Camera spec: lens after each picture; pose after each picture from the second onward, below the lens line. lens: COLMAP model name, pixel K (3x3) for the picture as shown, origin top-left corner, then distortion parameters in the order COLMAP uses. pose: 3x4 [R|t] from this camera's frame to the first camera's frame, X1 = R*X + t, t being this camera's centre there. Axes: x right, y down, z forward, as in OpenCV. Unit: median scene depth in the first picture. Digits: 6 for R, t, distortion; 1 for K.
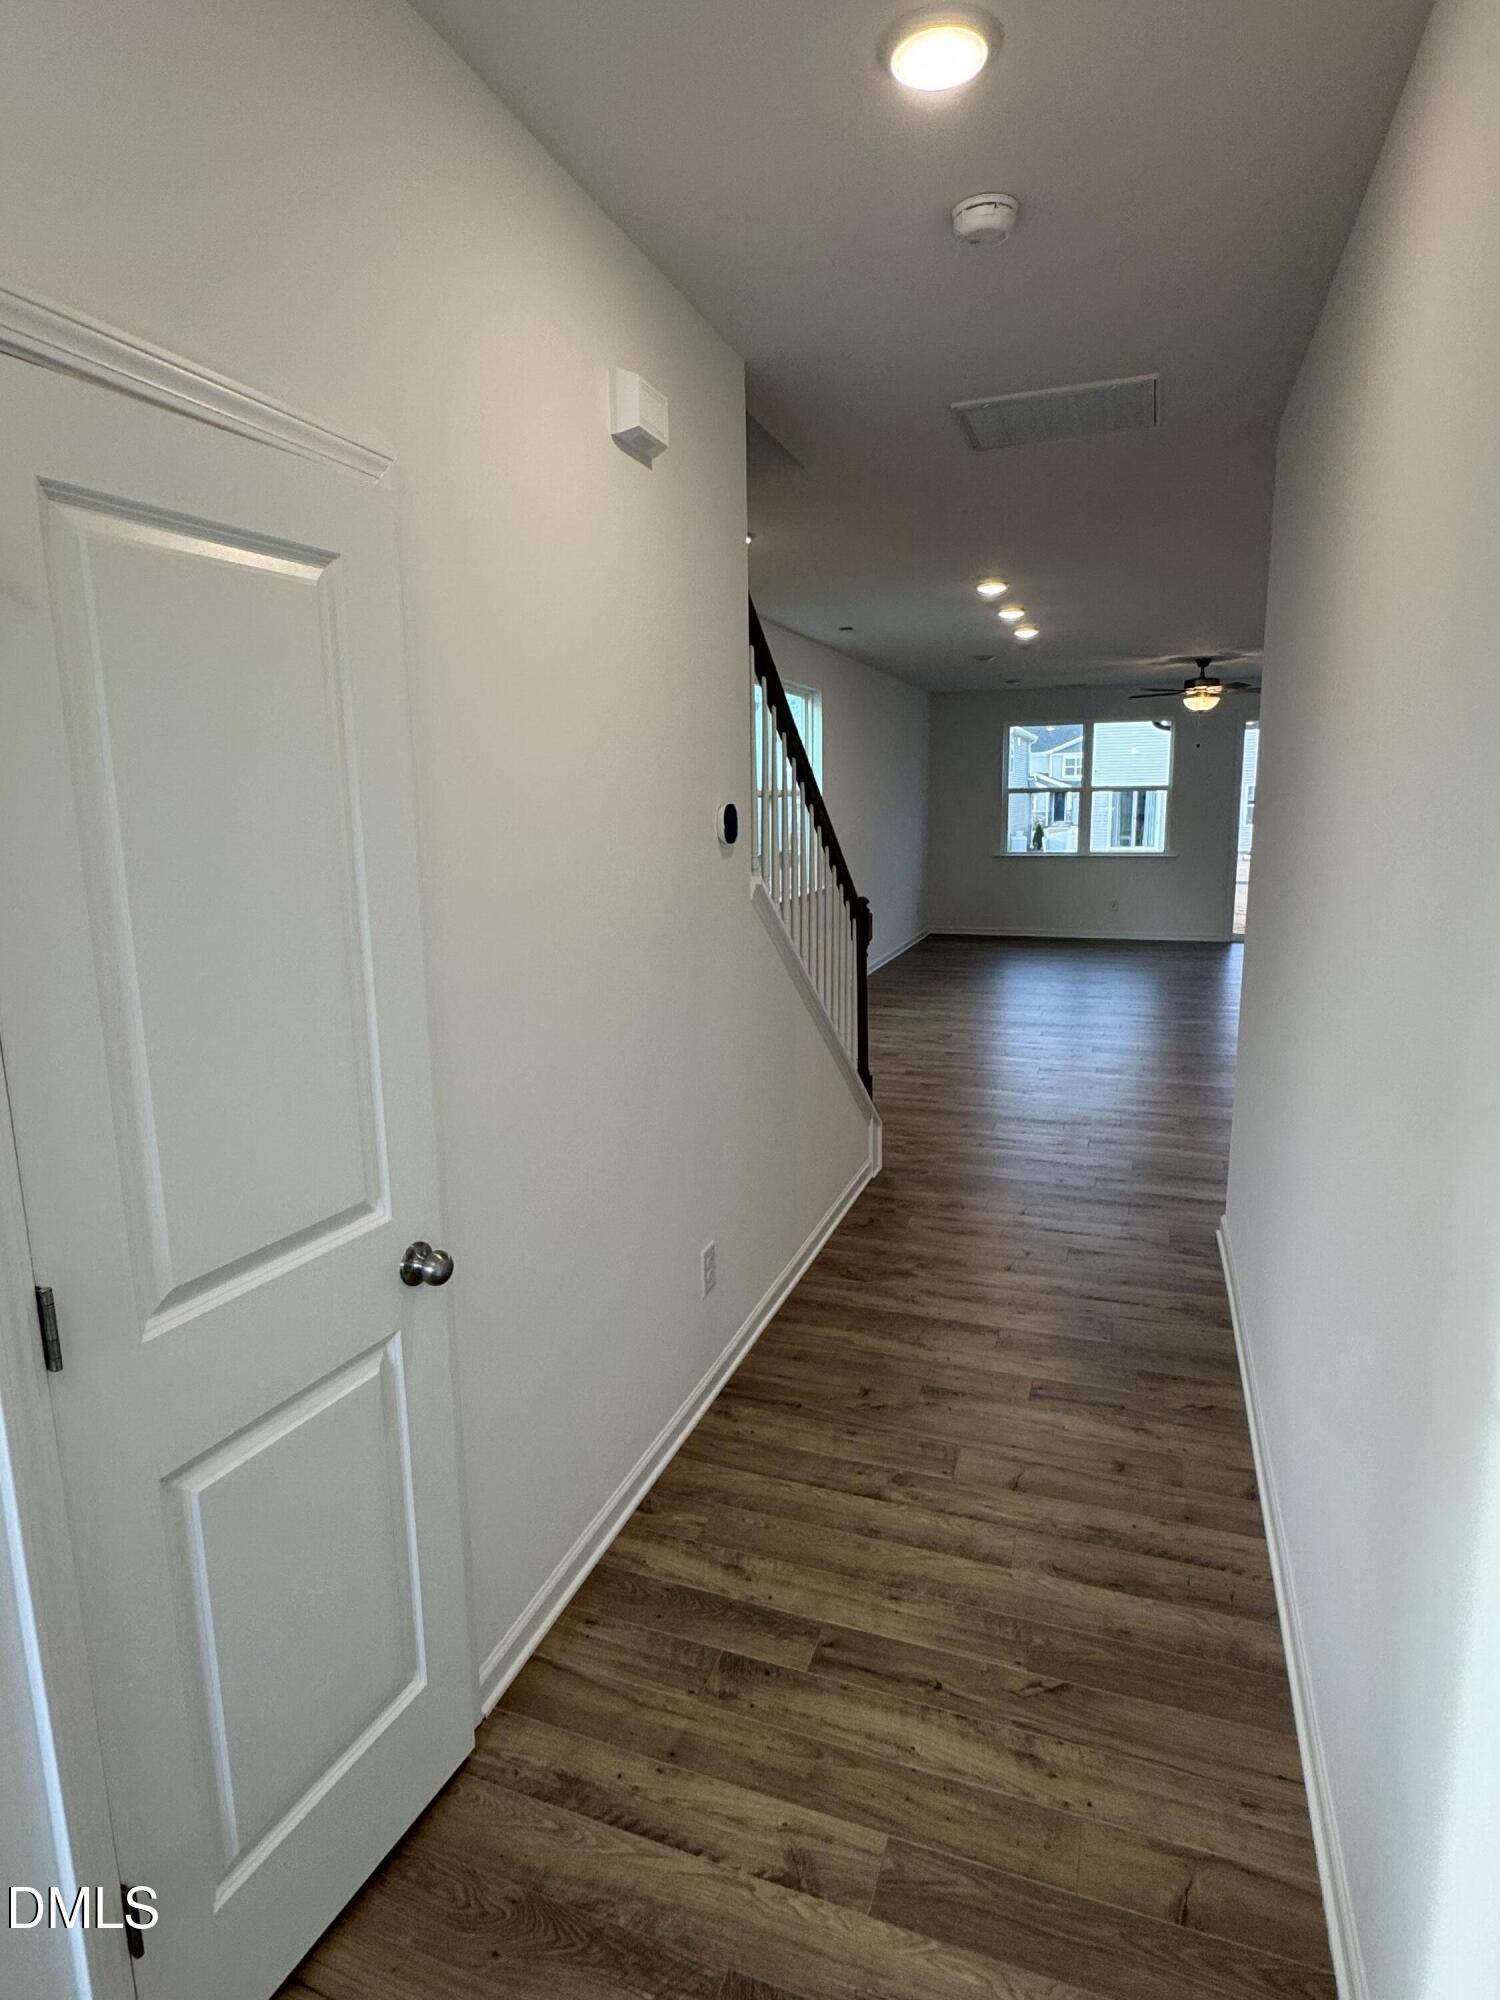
lens RADIAL K [[1069.1, 0, 755.9], [0, 1069.1, 999.3], [0, 0, 1]] dist [0.001032, -0.005130]
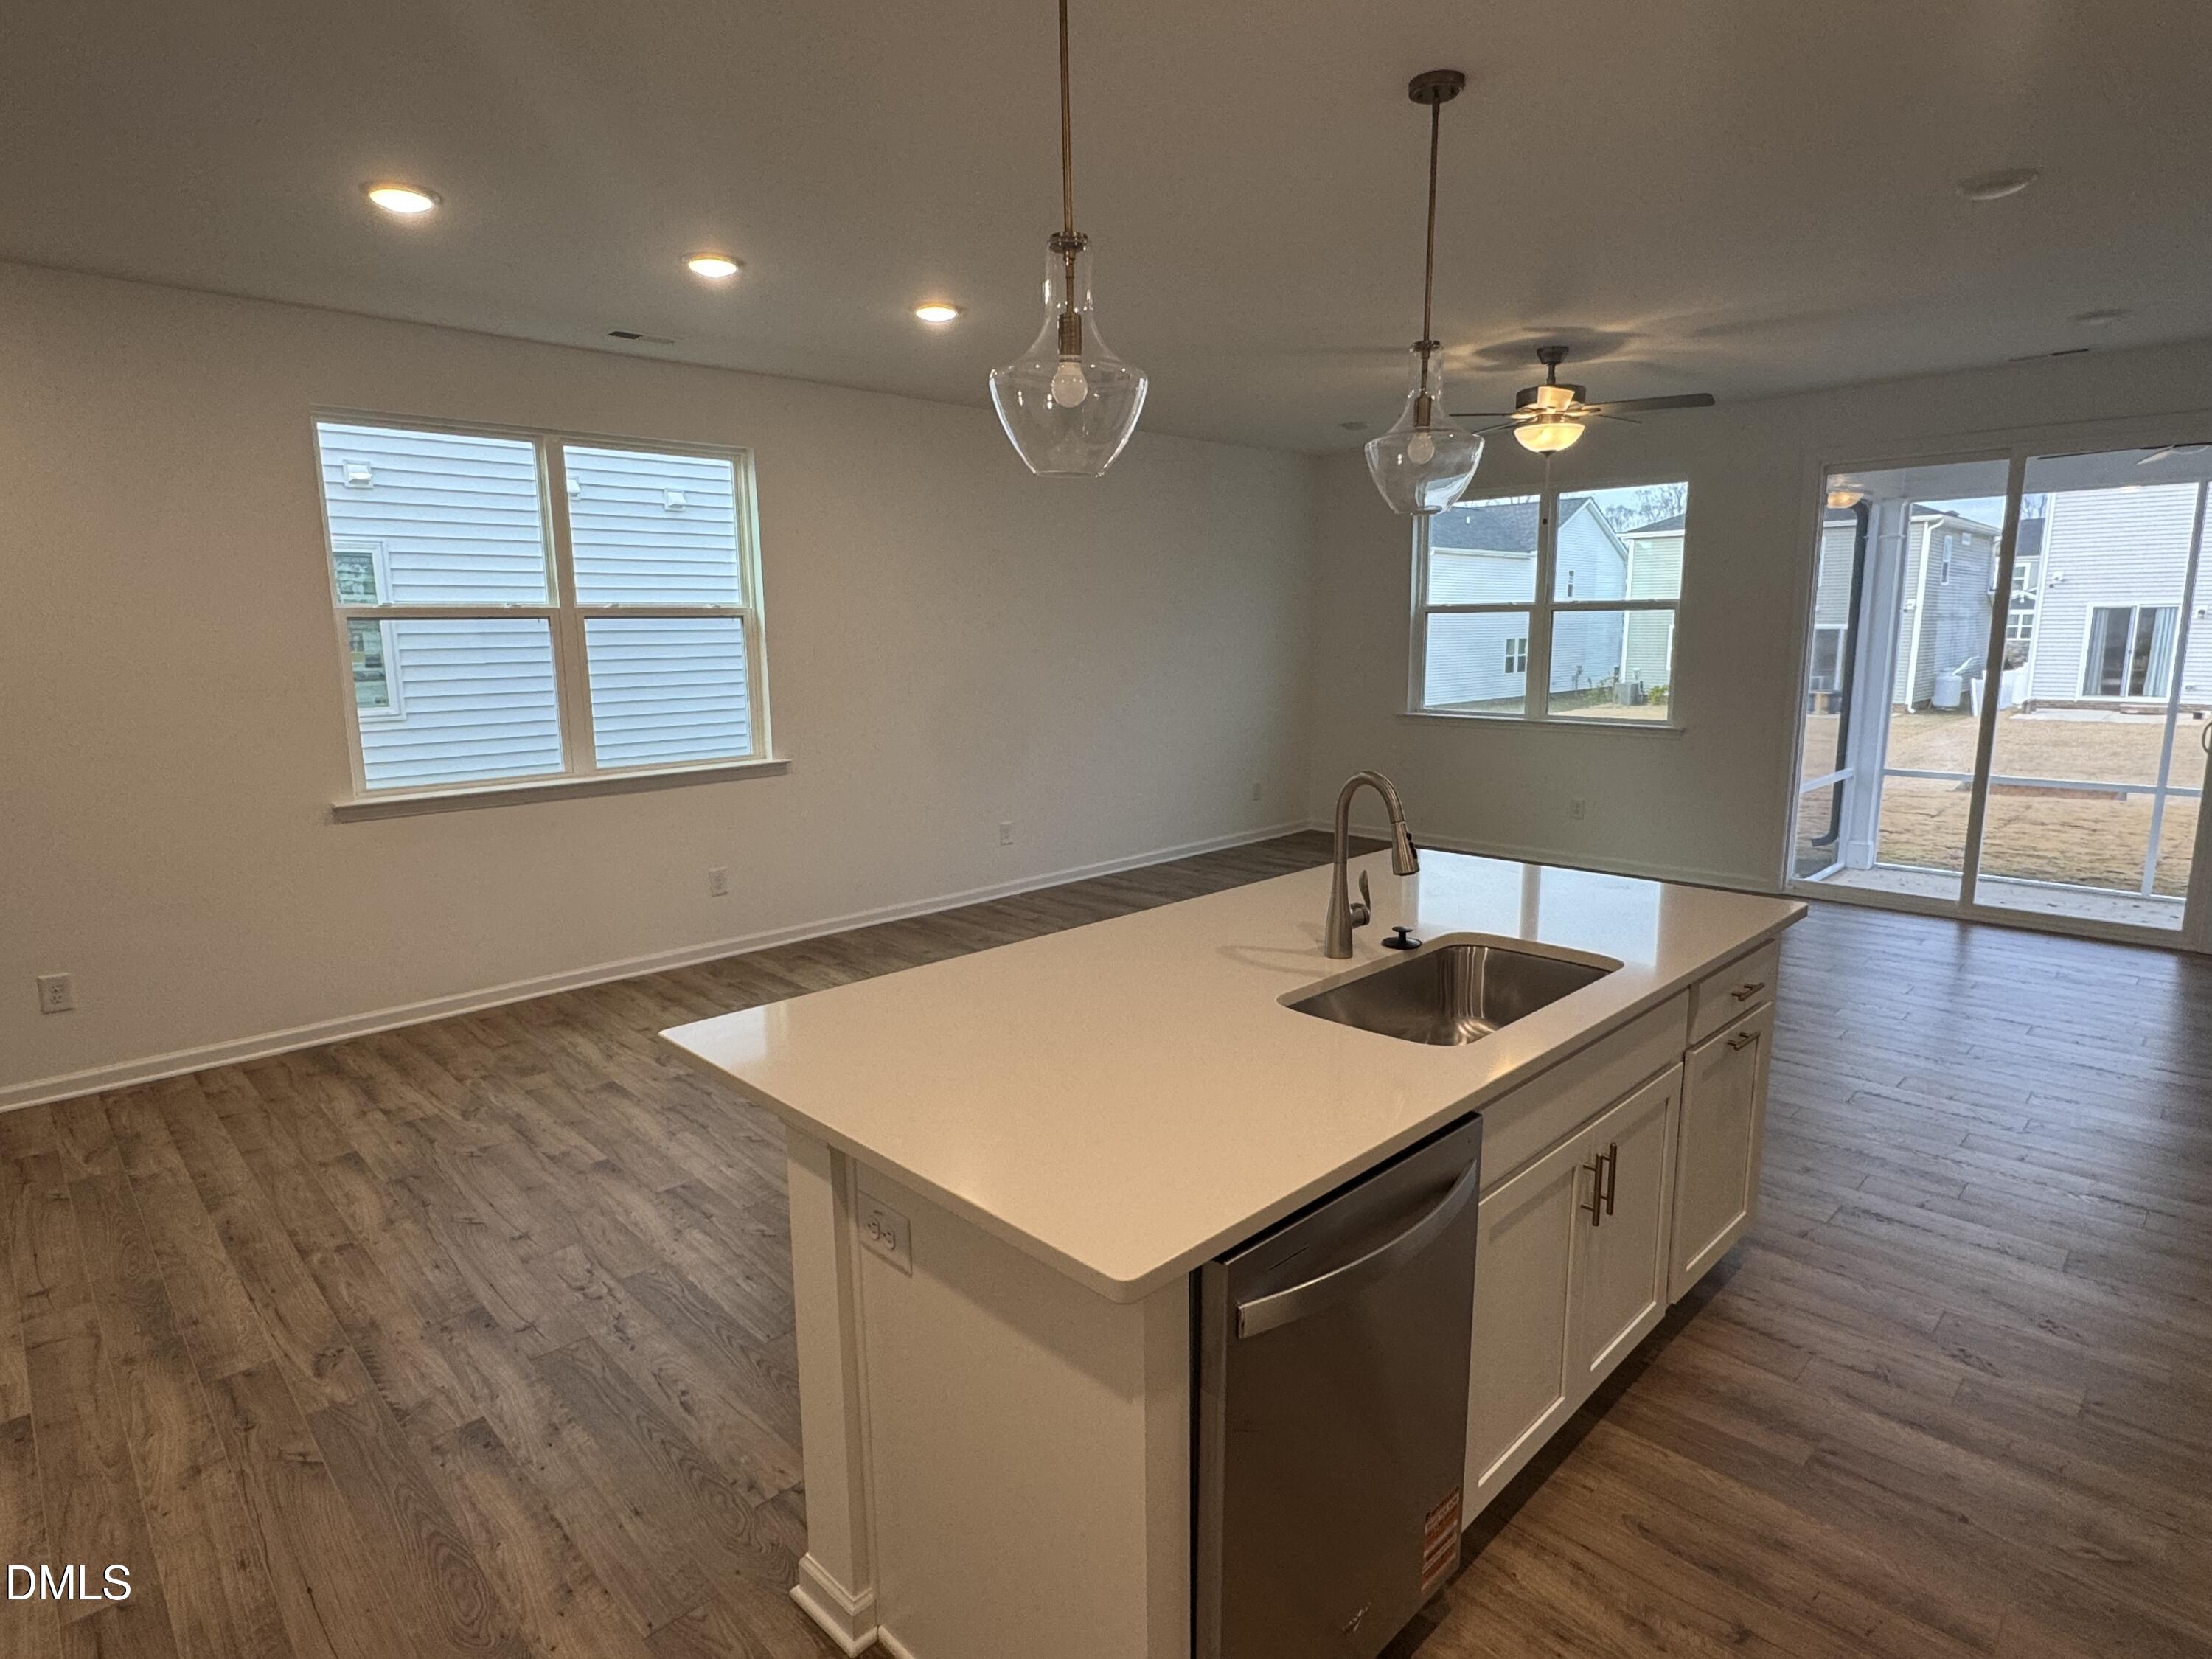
lens RADIAL K [[1182.5, 0, 1096.8], [0, 1182.5, 828.2], [0, 0, 1]] dist [0.001032, -0.005130]
pose [[0.898961, 0.079871, -0.430685, 0.375003], [-0.084014, 0.996420, 0.009426, -0.061663], [0.429896, 0.027709, 0.902453, 0.317742]]
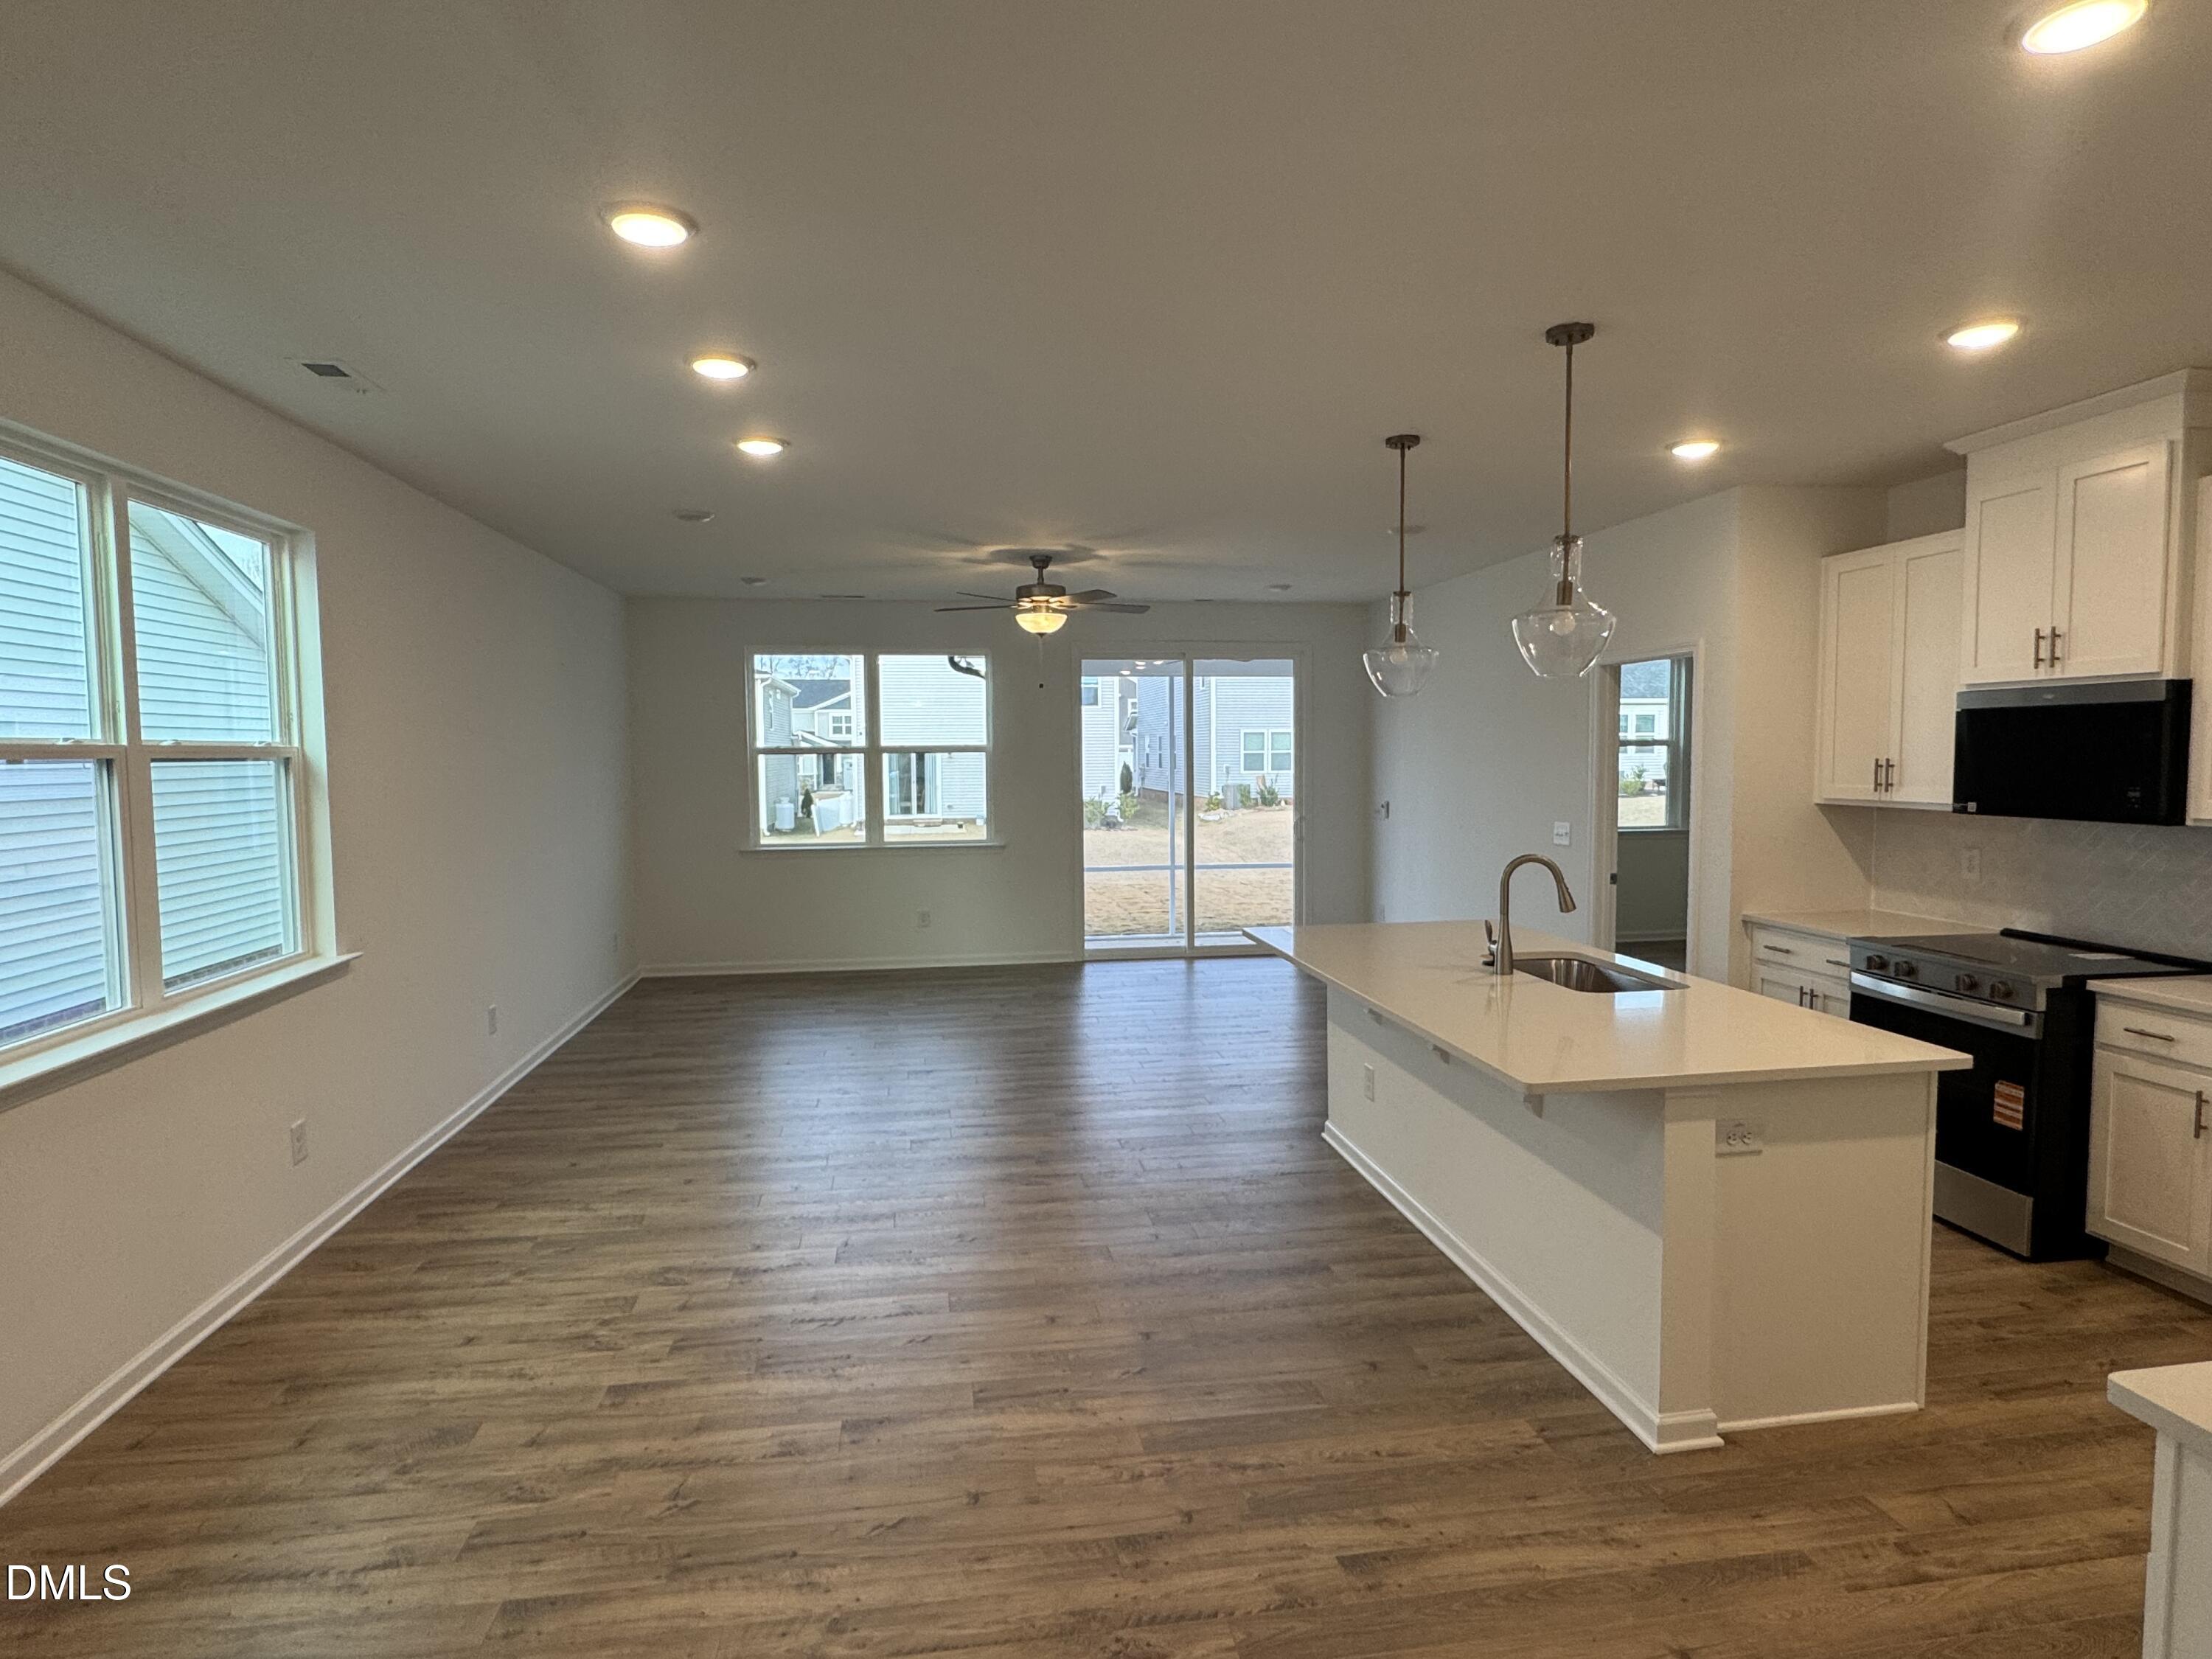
lens RADIAL K [[1182.5, 0, 1090.7], [0, 1182.5, 829.1], [0, 0, 1]] dist [0.001032, -0.005130]
pose [[0.881818, -0.023627, 0.470997, 0.075884], [0.082912, 0.990954, -0.105522, -0.055751], [-0.464243, 0.132103, 0.875801, 0.284822]]
